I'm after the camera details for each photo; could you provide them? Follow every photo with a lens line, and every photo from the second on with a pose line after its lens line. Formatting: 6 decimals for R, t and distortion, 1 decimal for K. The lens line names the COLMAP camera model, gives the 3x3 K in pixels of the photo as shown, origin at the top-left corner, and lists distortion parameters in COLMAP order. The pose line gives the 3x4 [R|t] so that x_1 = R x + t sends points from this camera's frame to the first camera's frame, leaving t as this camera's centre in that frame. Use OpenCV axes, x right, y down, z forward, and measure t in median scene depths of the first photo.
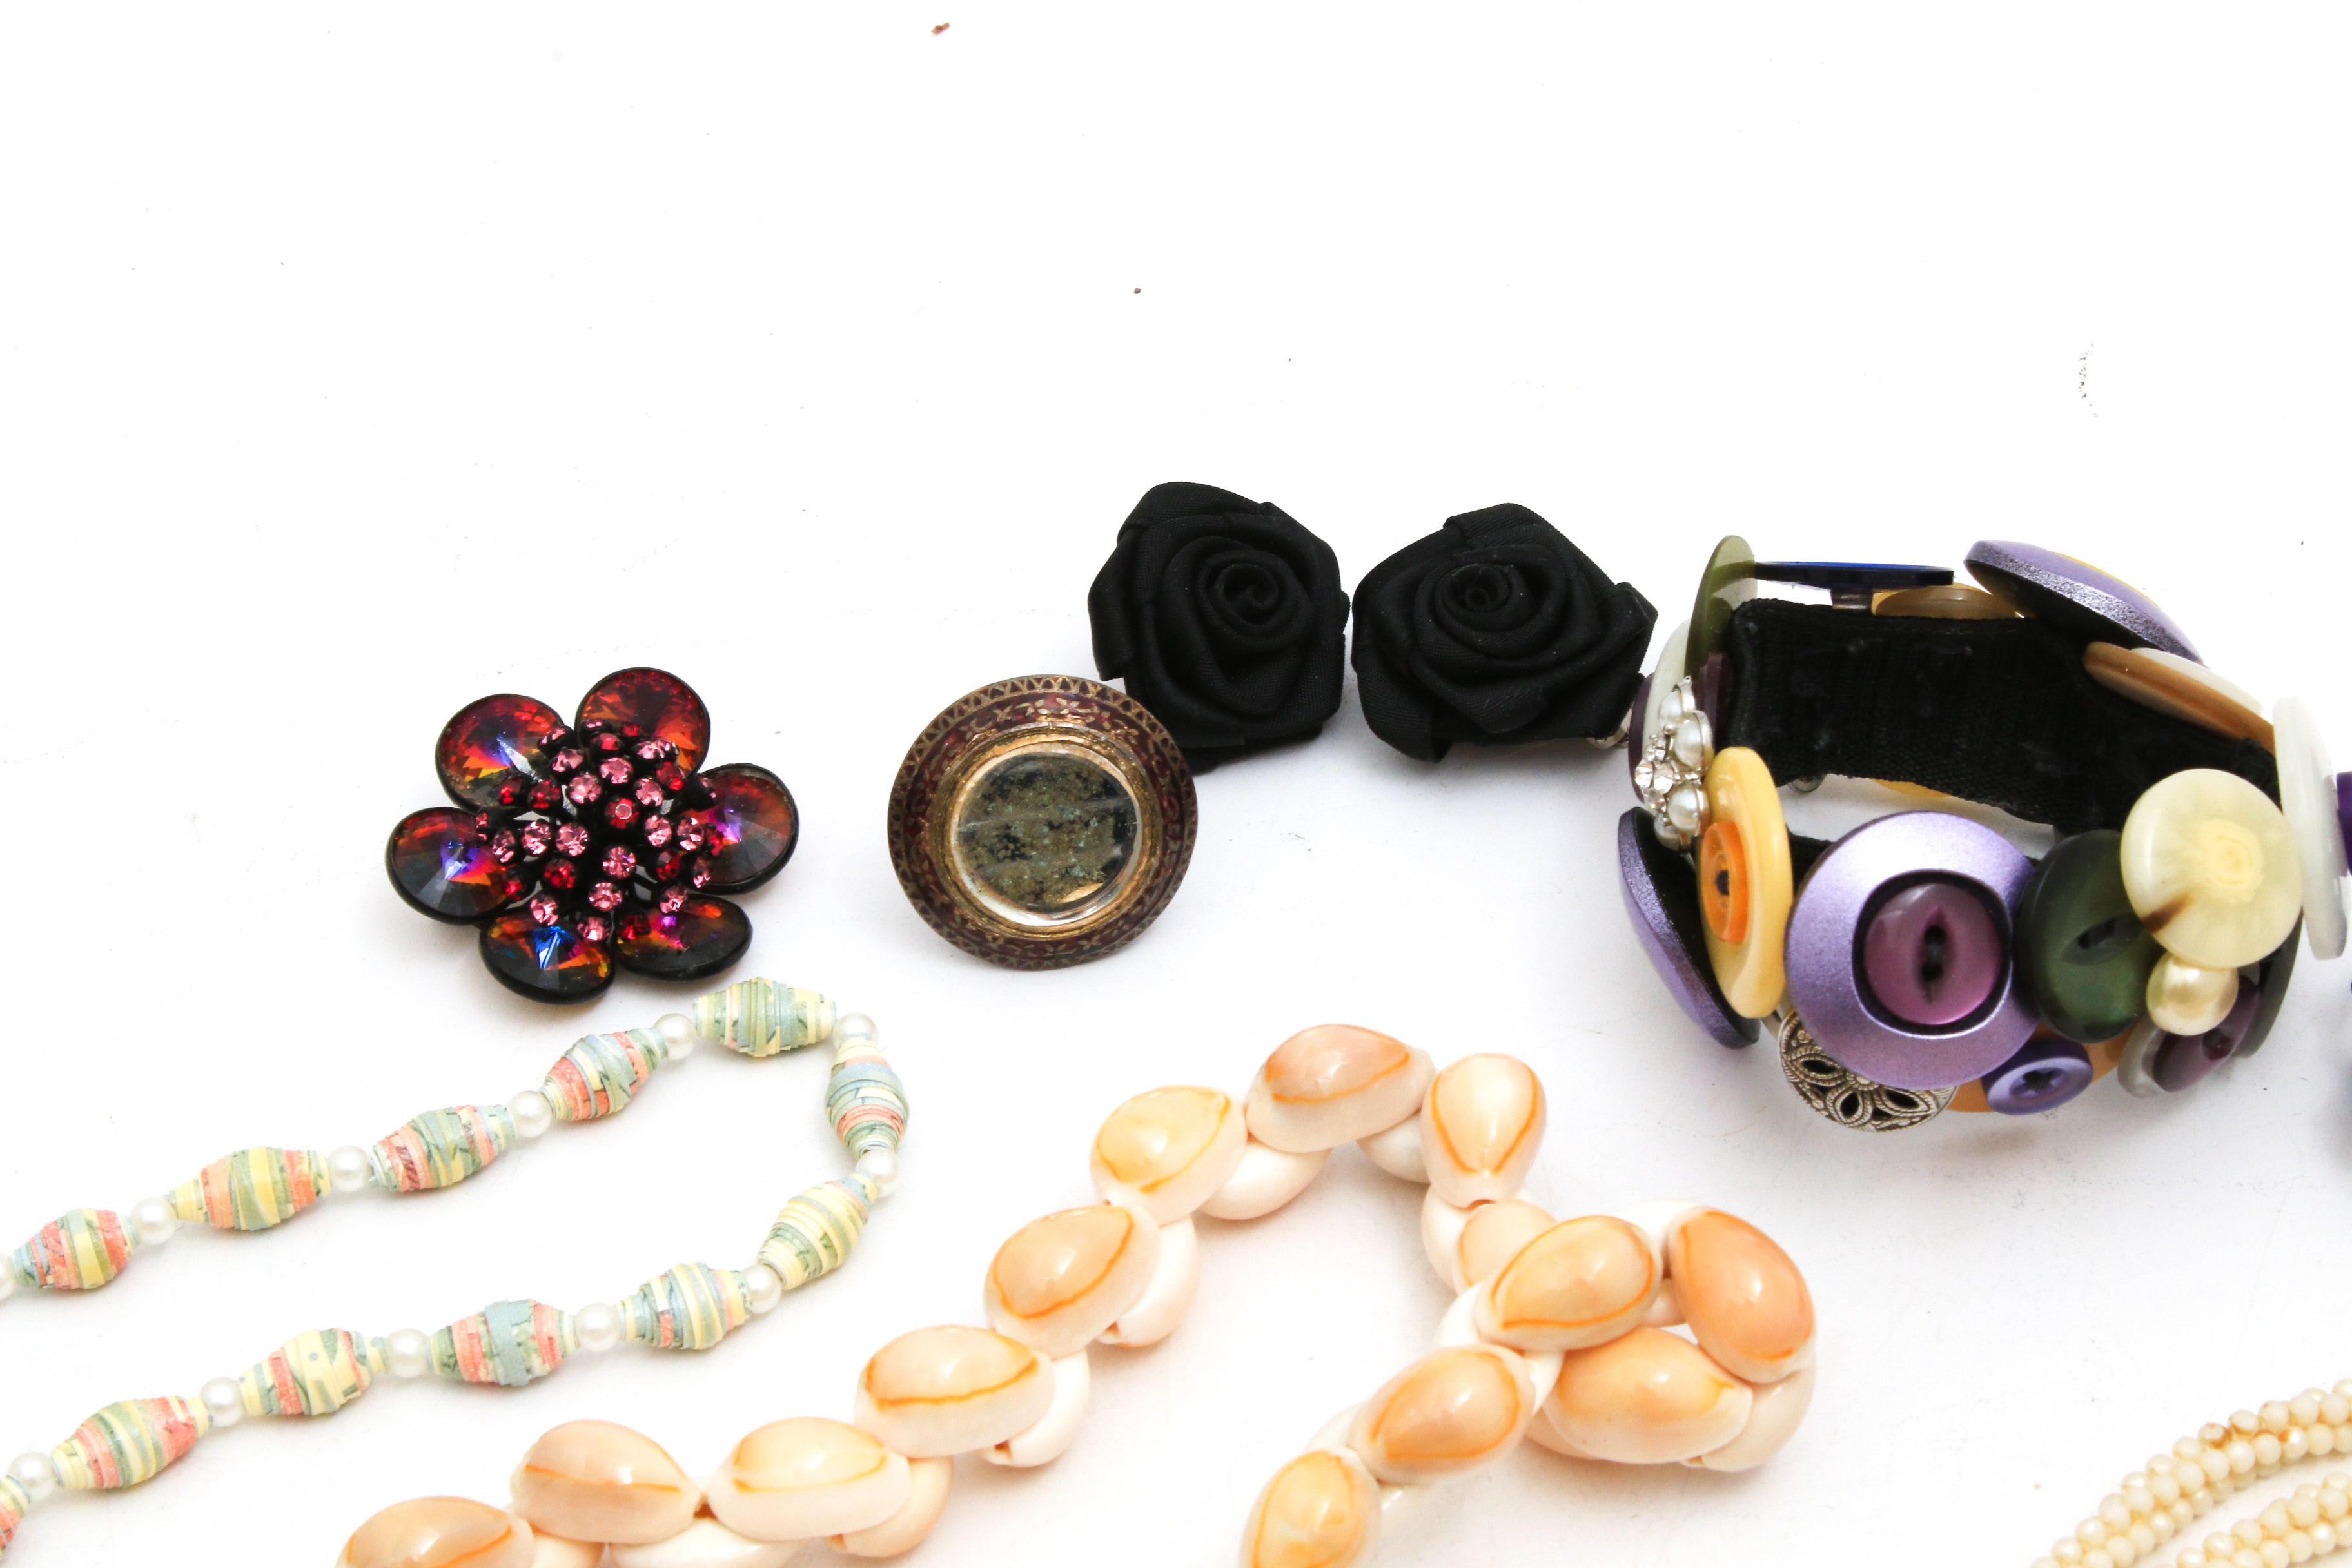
lens RADIAL K [[5703.4, 0, 1176.0], [0, 5703.4, 784.0], [0, 0, 1]] dist [0.116622, 0.175599]
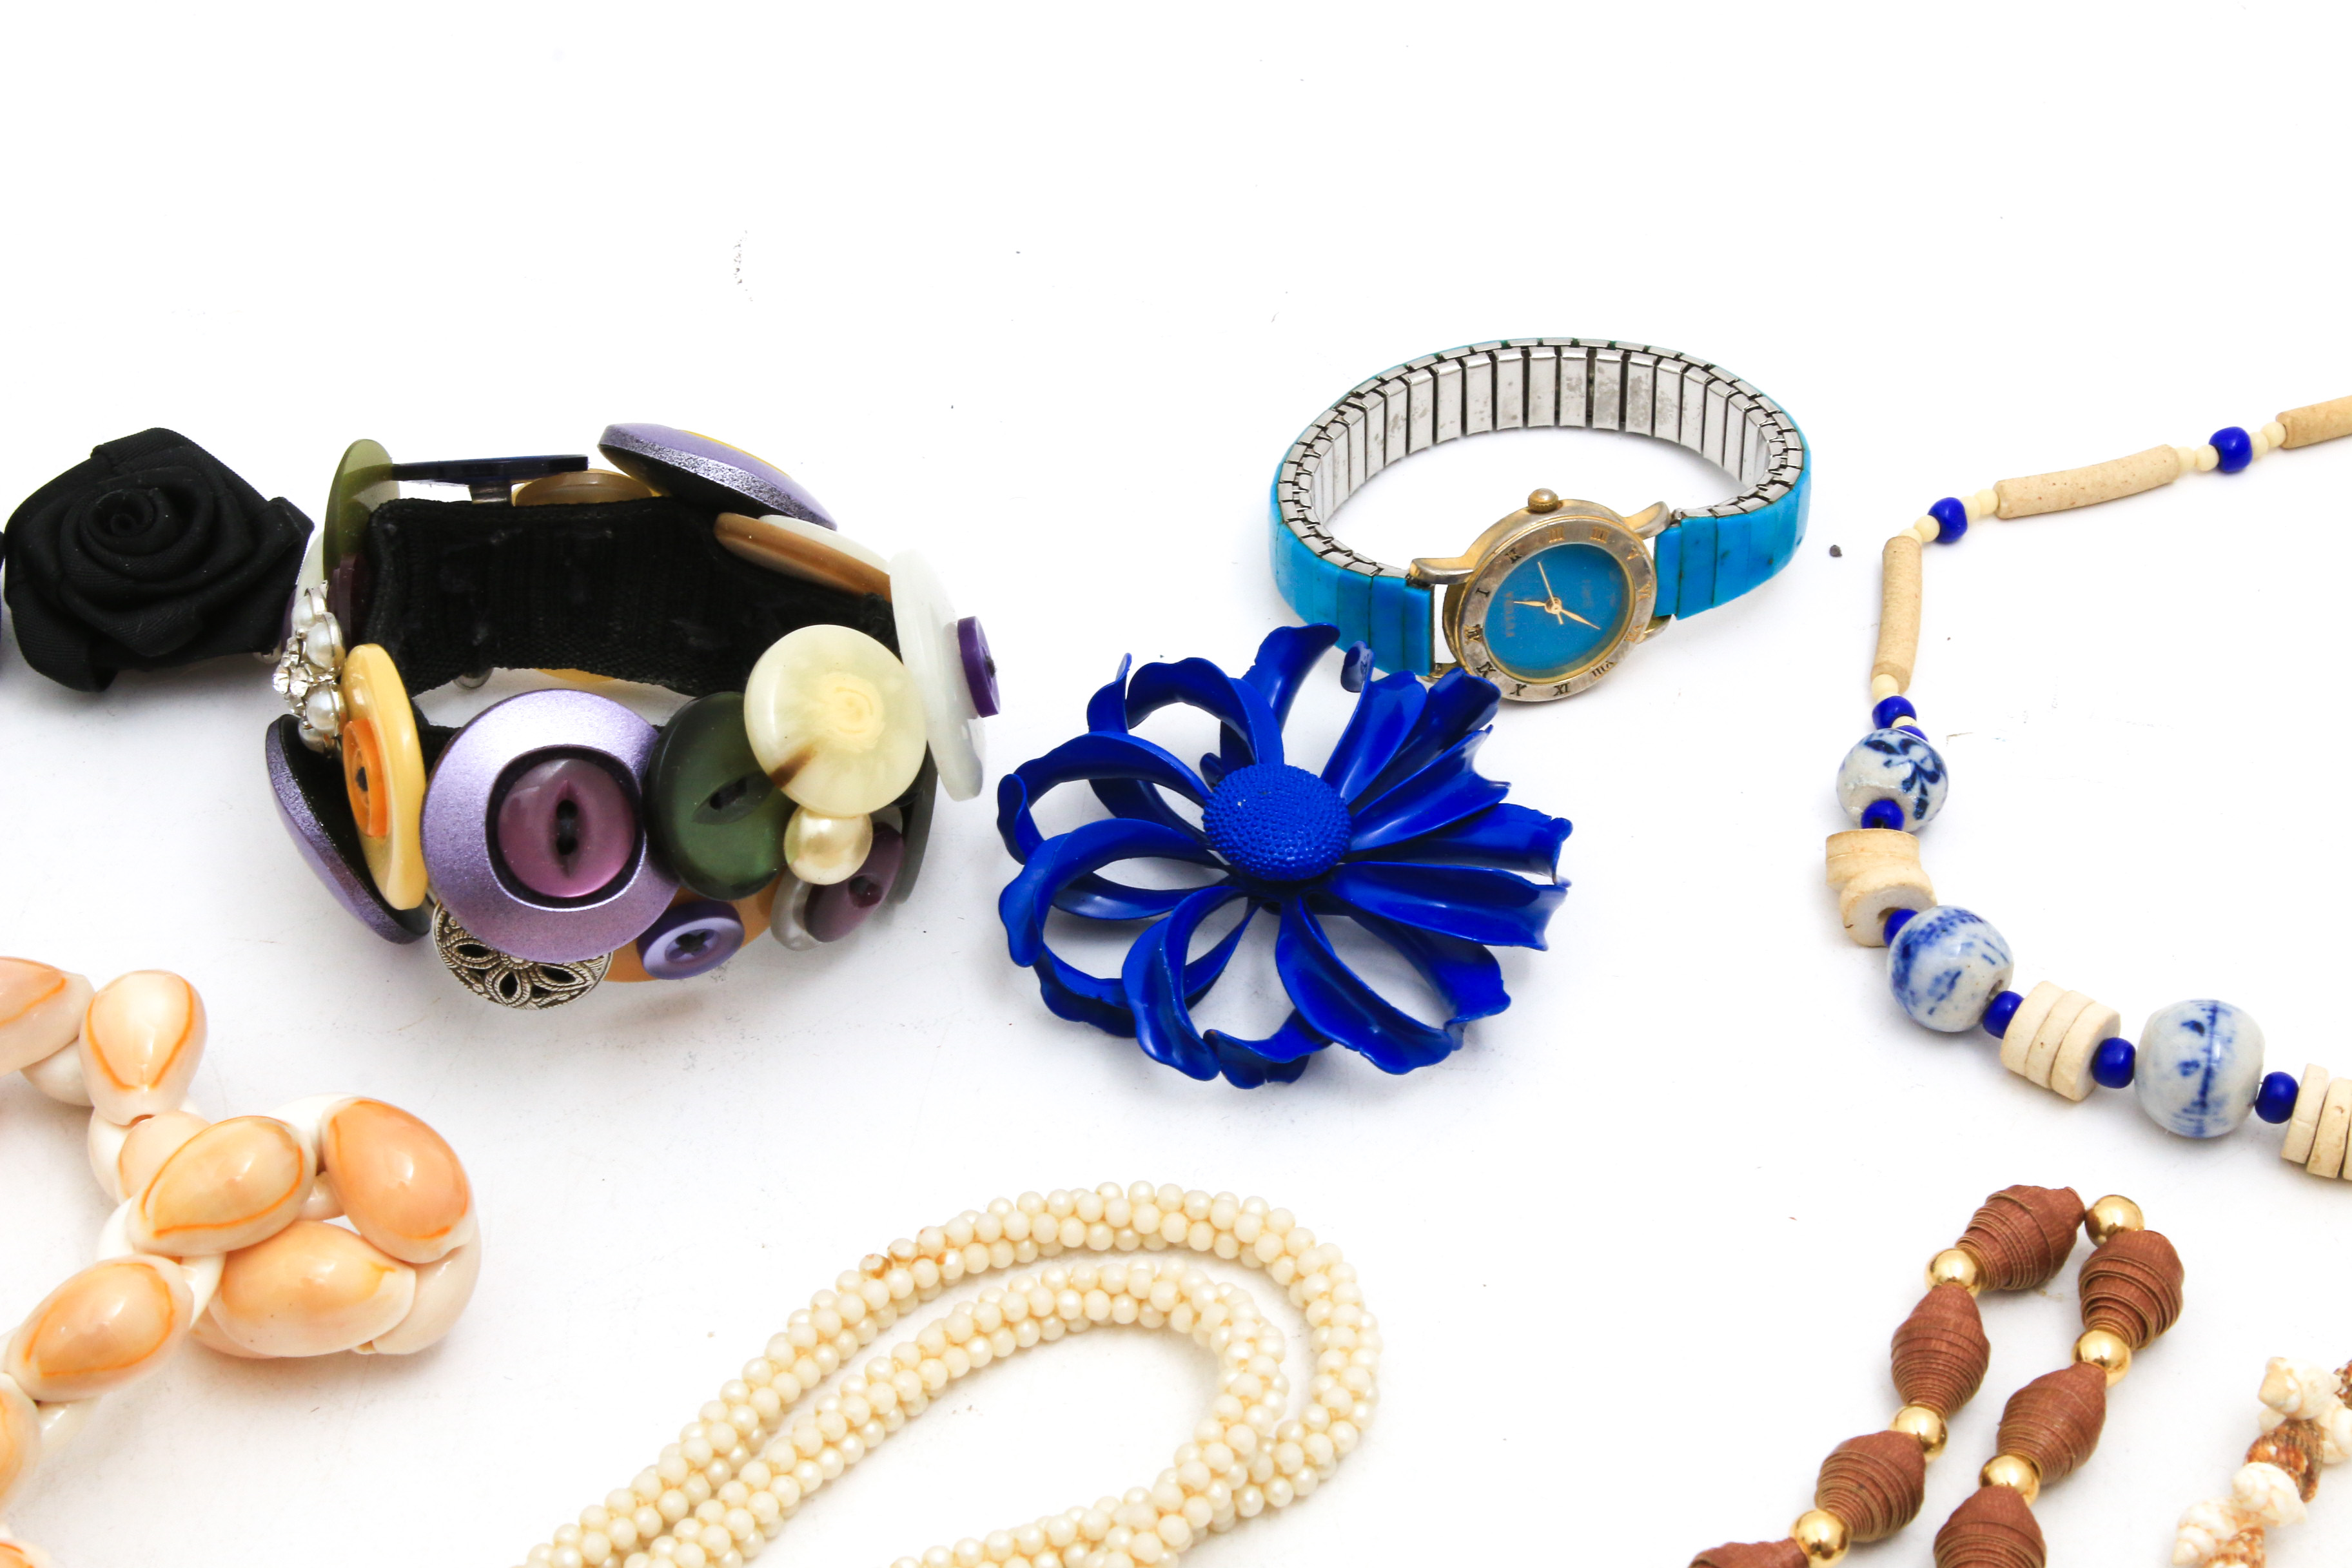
lens RADIAL K [[5703.4, 0, 1176.0], [0, 5703.4, 784.0], [0, 0, 1]] dist [0.116622, 0.175599]
pose [[0.982844, -0.092761, 0.159415, 0.075774], [0.091997, 0.995685, 0.012183, 0.019044], [-0.159857, 0.002691, 0.987136, -0.021581]]
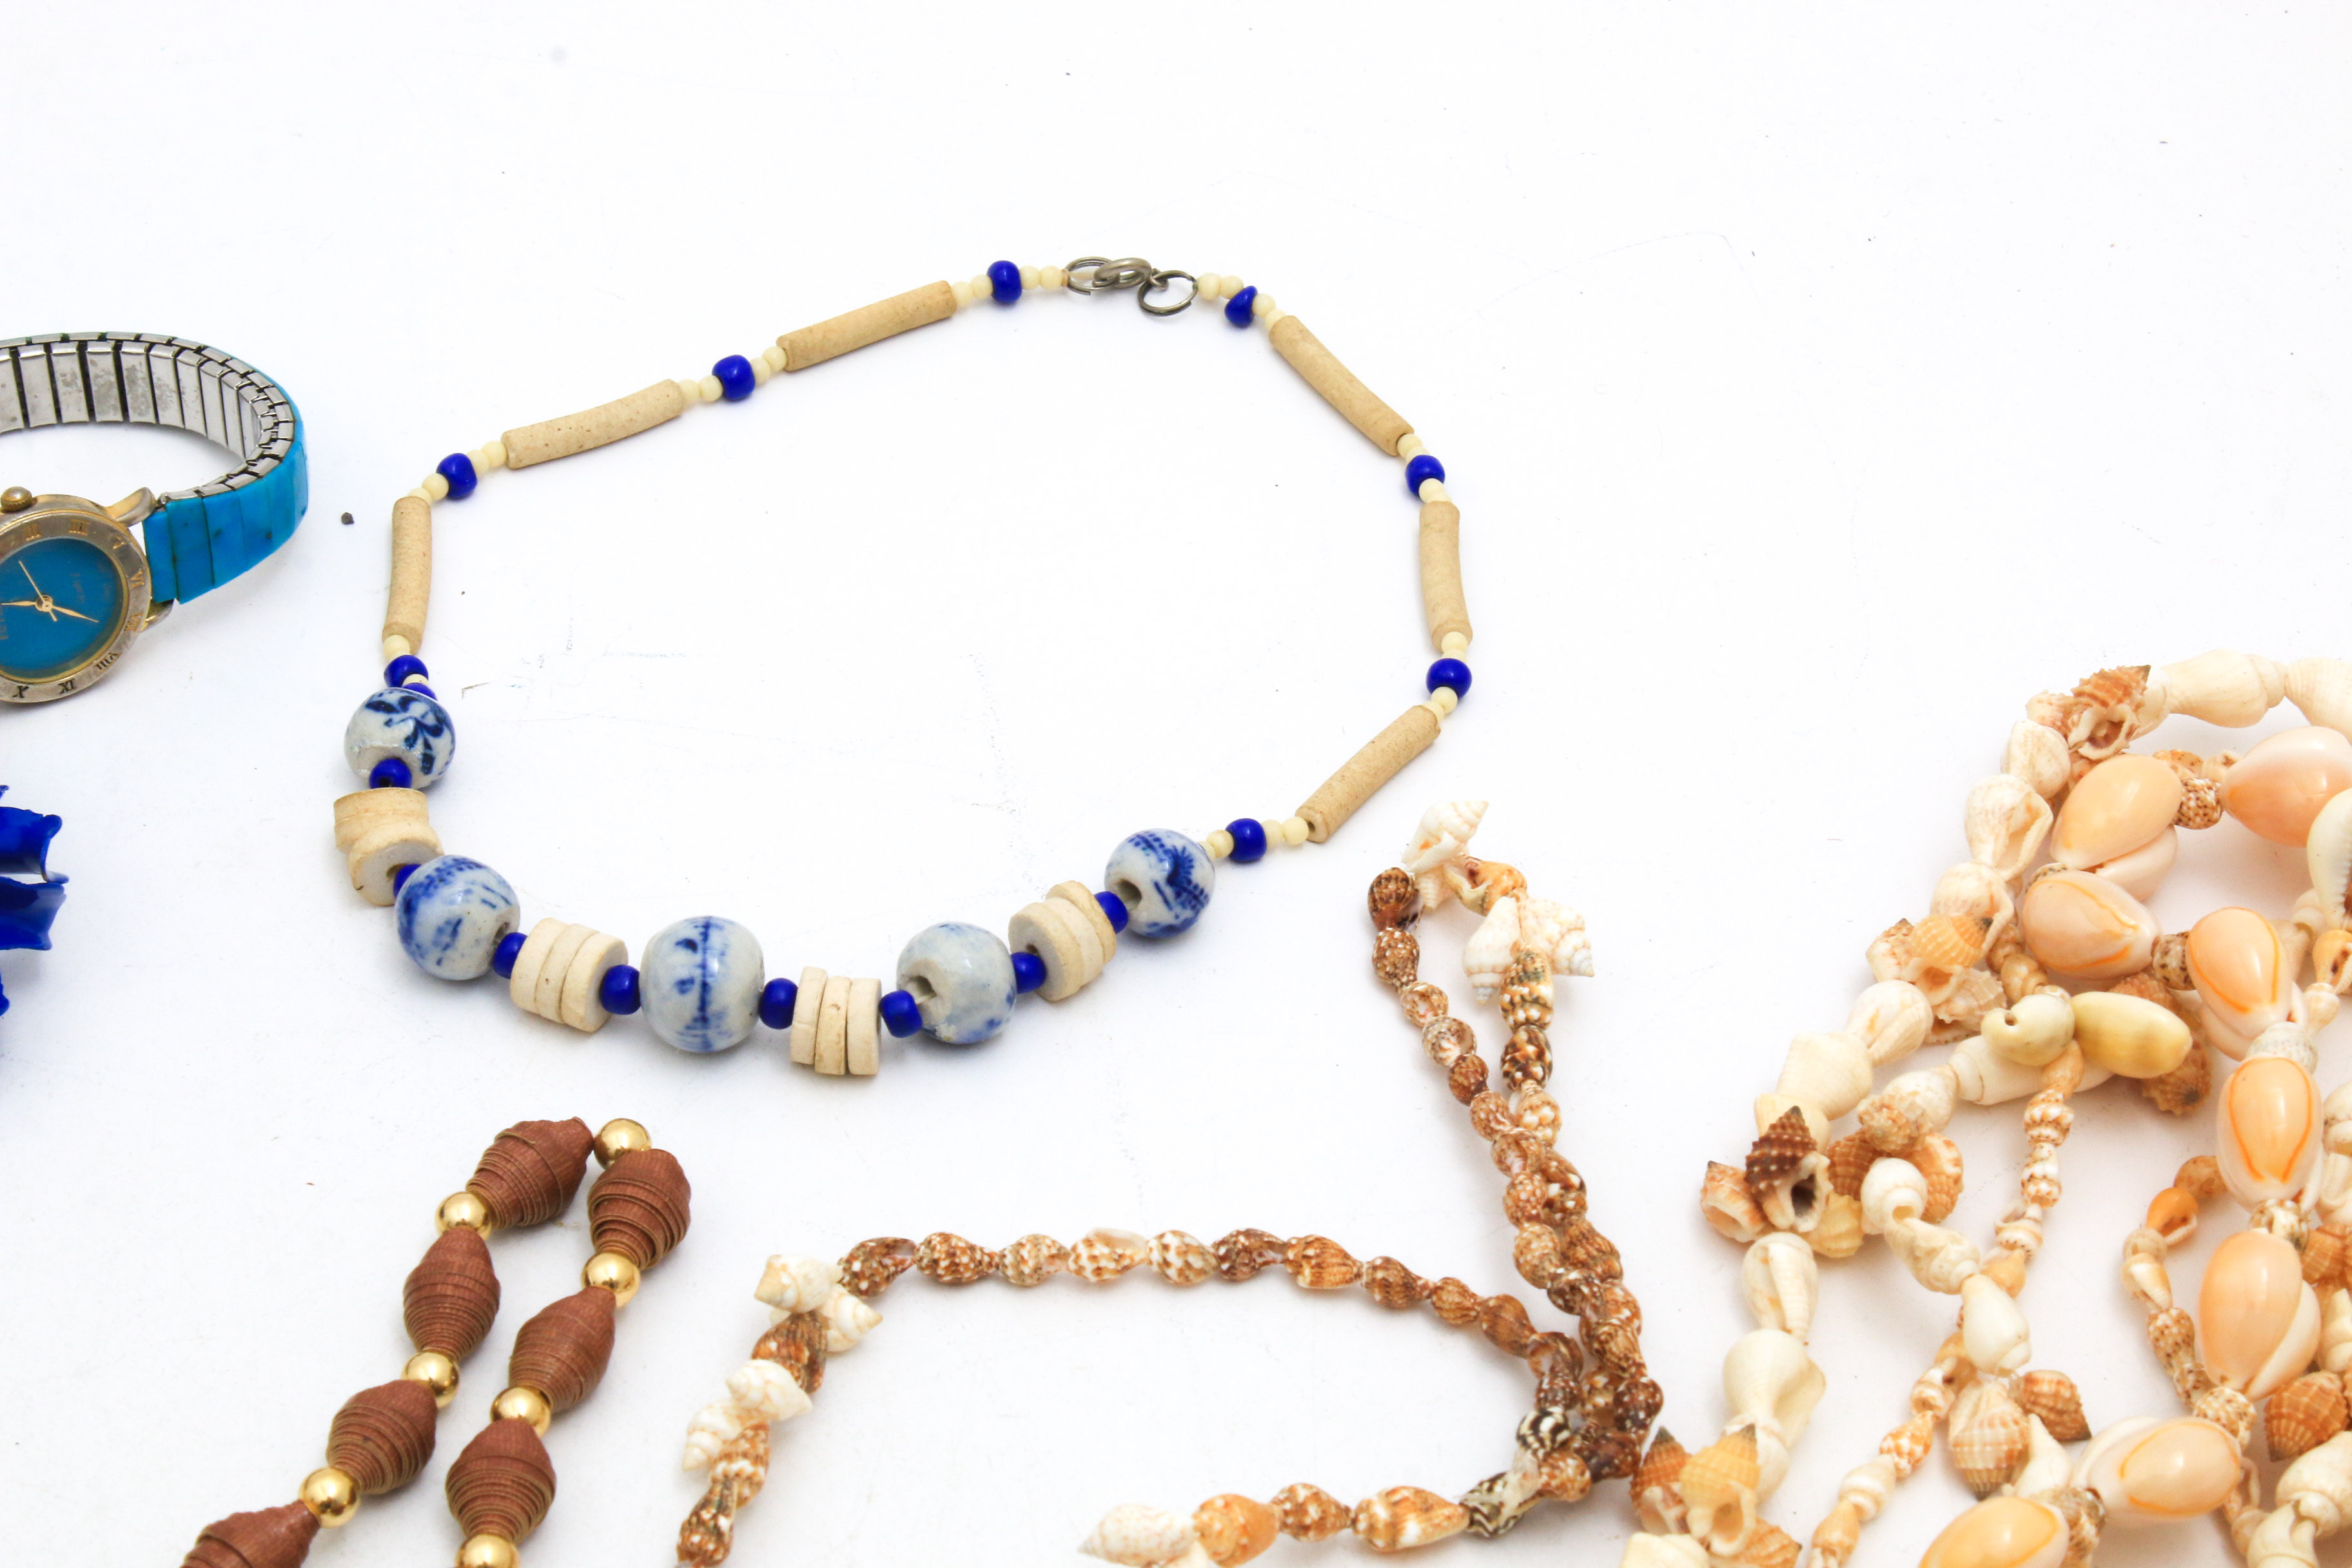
lens RADIAL K [[5703.4, 0, 1176.0], [0, 5703.4, 784.0], [0, 0, 1]] dist [0.116622, 0.175599]
pose [[0.926407, -0.206477, 0.314861, 0.176240], [0.205046, 0.978012, 0.038050, 0.041818], [-0.315794, 0.029311, 0.948375, -0.054639]]
